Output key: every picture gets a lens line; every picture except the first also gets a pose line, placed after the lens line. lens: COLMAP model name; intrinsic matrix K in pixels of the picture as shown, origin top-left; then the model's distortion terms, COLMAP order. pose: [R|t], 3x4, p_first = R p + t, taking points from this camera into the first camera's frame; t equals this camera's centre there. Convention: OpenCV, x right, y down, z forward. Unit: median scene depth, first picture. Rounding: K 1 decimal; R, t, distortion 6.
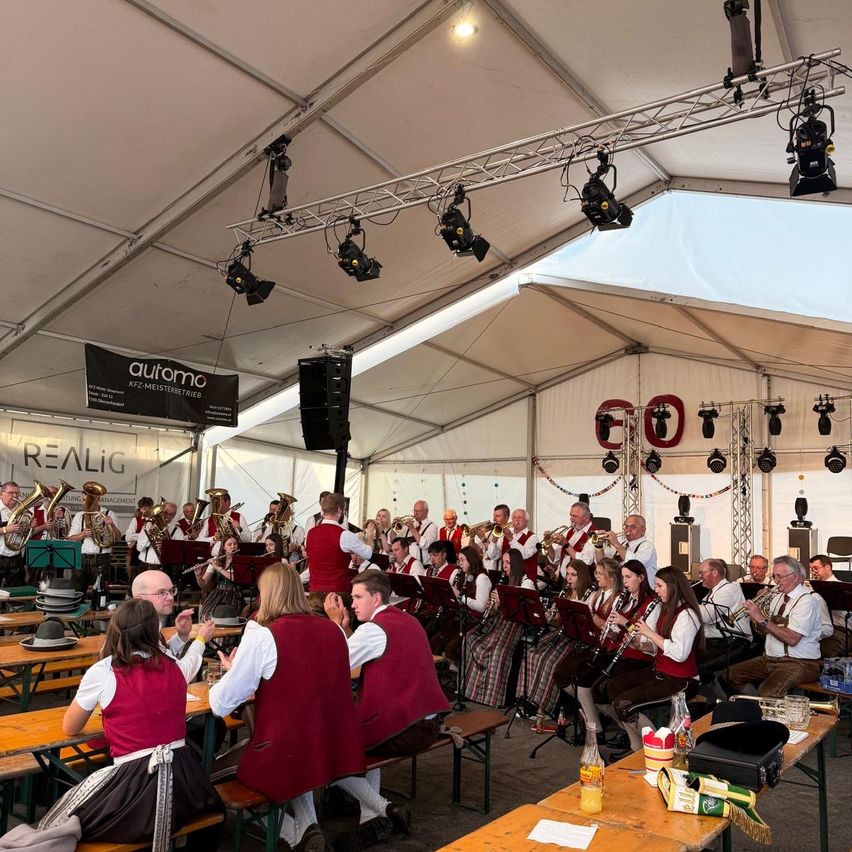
lens RADIAL K [[808.1, 0, 426.0], [0, 808.1, 426.0], [0, 0, 1]] dist [0.099177, 0.000614]
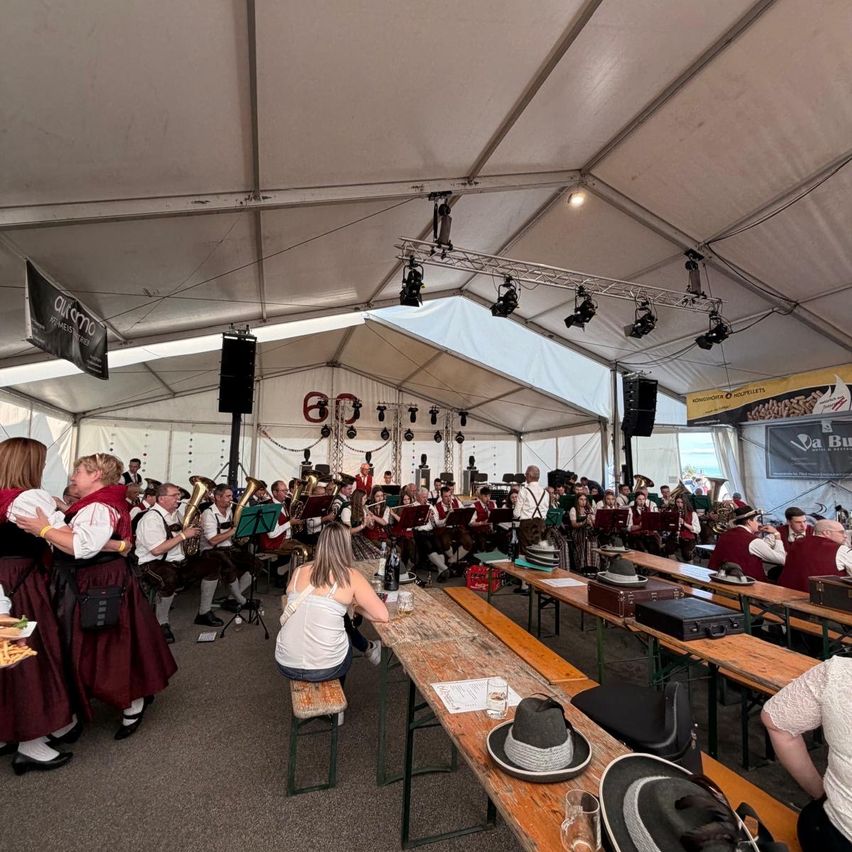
lens RADIAL K [[450.1, 0, 426.0], [0, 450.1, 426.0], [0, 0, 1]] dist [-0.000460, -0.000045]
pose [[0.556169, 0.057810, 0.829056, -0.447681], [-0.095860, 0.995382, -0.005101, 0.021093], [-0.825522, -0.076636, 0.559142, 0.342595]]
